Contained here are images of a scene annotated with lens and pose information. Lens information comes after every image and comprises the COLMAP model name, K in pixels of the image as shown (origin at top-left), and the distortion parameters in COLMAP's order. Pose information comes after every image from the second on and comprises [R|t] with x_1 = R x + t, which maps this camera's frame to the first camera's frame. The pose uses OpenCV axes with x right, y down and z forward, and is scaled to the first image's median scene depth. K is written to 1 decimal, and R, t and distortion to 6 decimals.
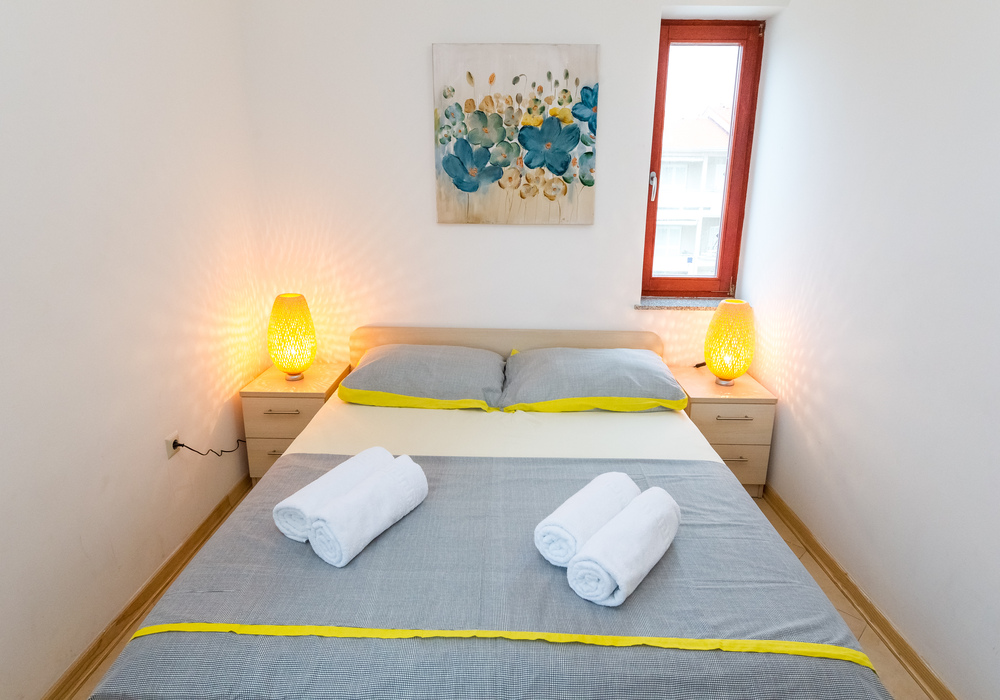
lens RADIAL K [[605.9, 0, 500.0], [0, 605.9, 350.0], [0, 0, 1]] dist [0.001859, 0.002573]
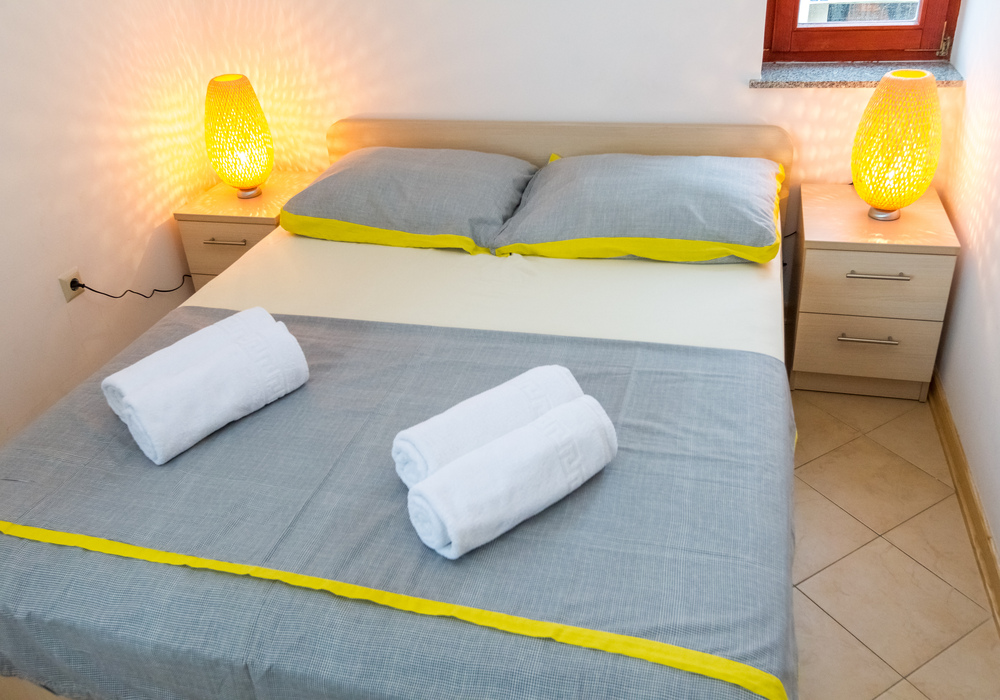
lens RADIAL K [[872.3, 0, 500.0], [0, 872.3, 350.0], [0, 0, 1]] dist [0.002463, 0.008379]
pose [[0.960673, 0.066534, -0.269592, 0.276231], [0.005231, 0.966361, 0.257136, -0.046046], [0.277632, -0.248434, 0.928009, 0.062086]]
